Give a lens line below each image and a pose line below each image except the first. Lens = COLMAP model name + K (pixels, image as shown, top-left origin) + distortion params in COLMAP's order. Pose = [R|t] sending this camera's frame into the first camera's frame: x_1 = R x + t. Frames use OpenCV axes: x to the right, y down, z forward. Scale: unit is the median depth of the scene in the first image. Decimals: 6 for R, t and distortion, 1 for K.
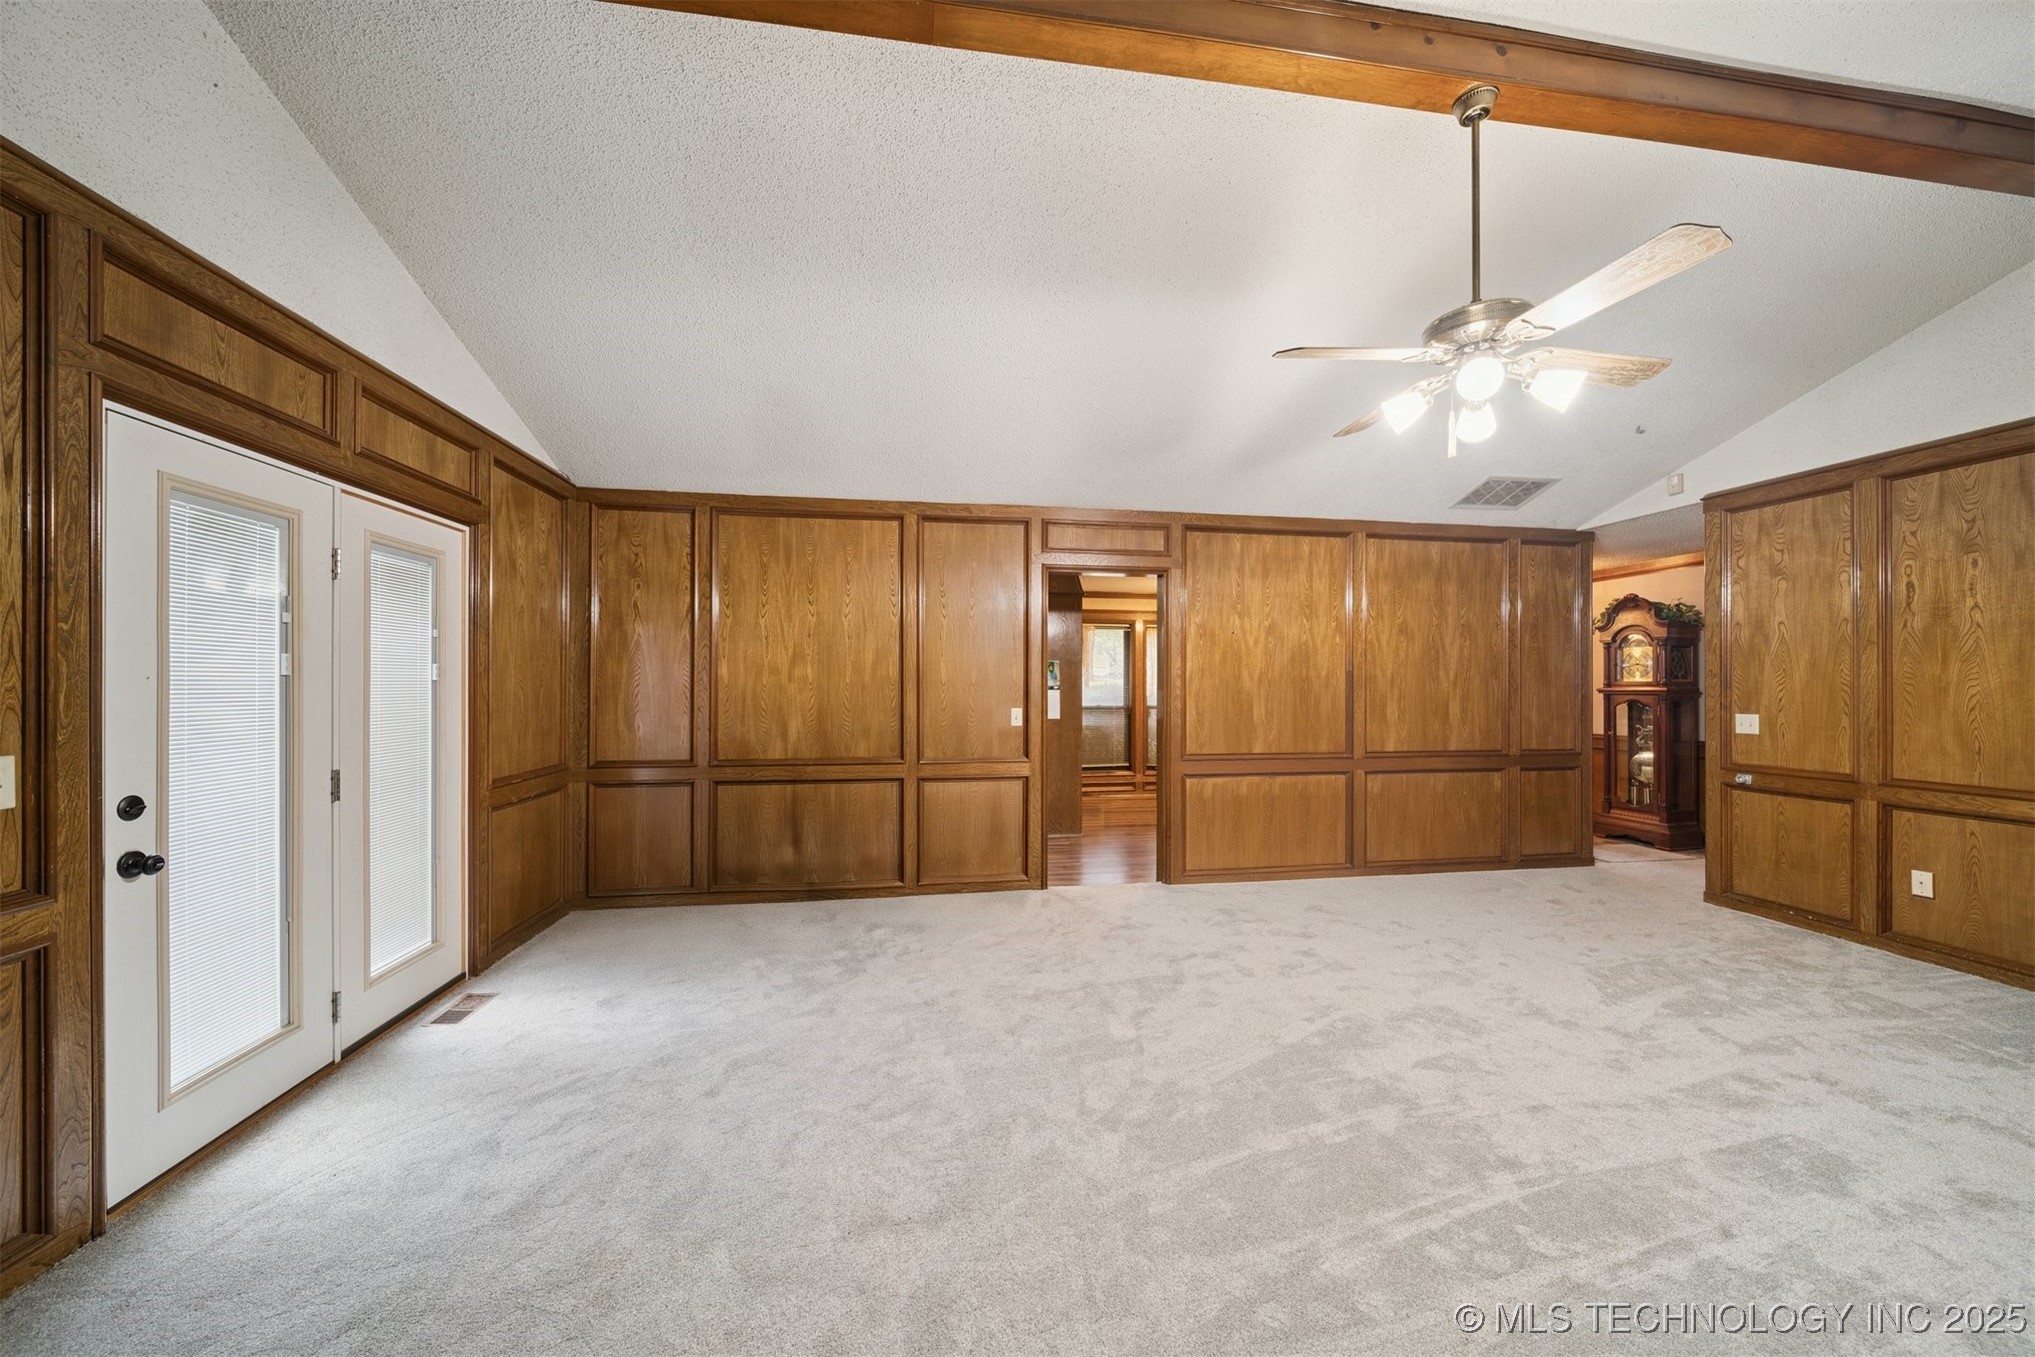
lens RADIAL K [[713.5, 0, 1018.9], [0, 713.5, 683.0], [0, 0, 1]] dist [0.008455, -0.000099]
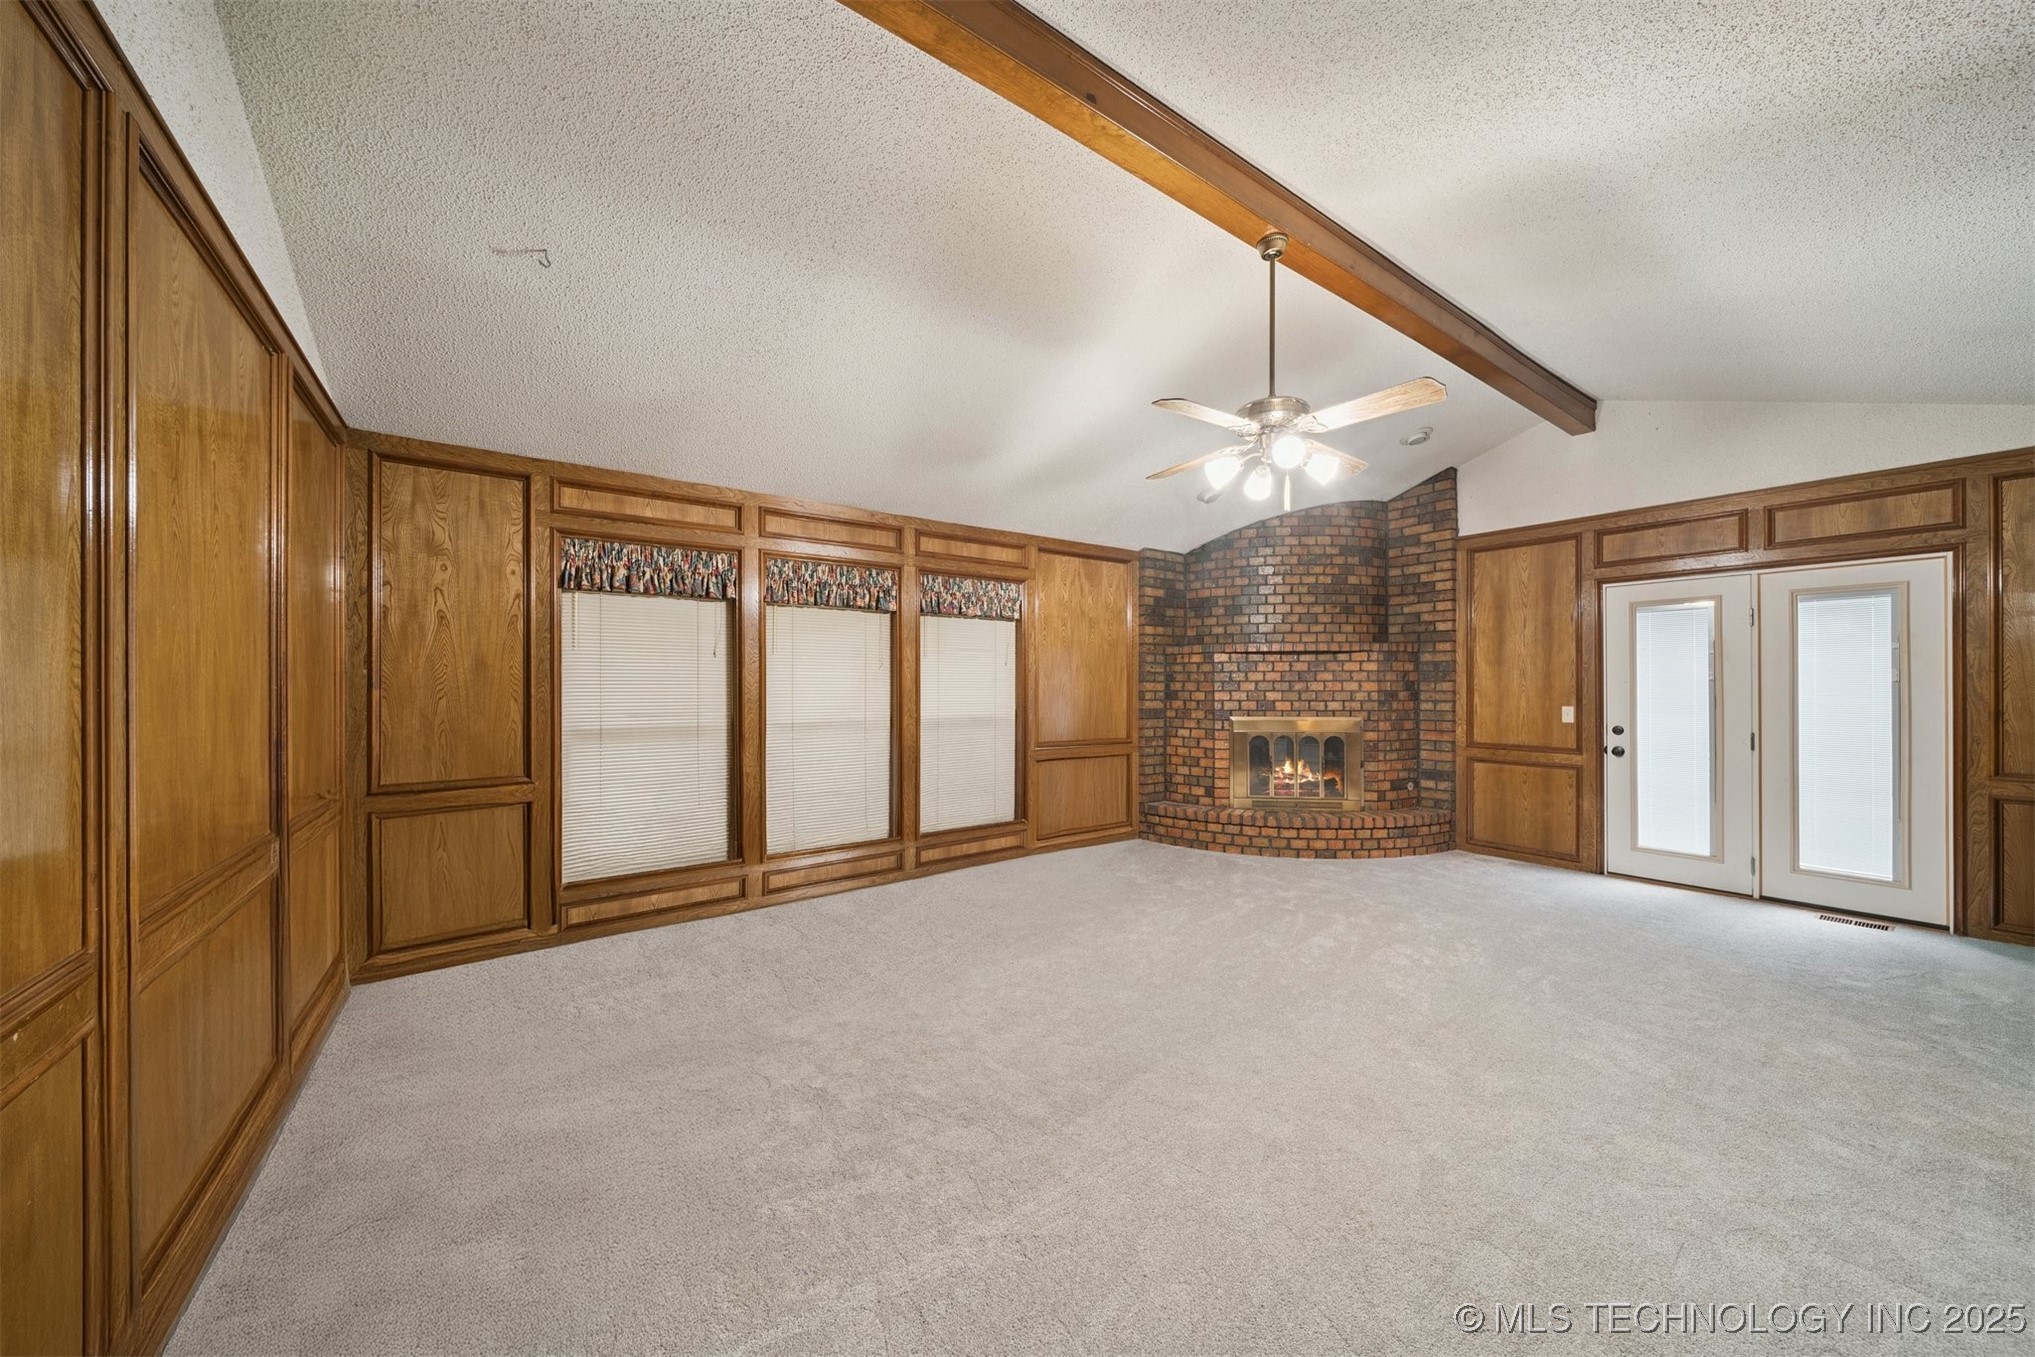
lens RADIAL K [[713.5, 0, 1018.9], [0, 713.5, 683.0], [0, 0, 1]] dist [0.008455, -0.000099]
pose [[0.919726, 0.001817, 0.392557, -0.319508], [-0.003883, 0.999982, 0.004471, 0.000111], [-0.392542, -0.005636, 0.919717, -0.040361]]
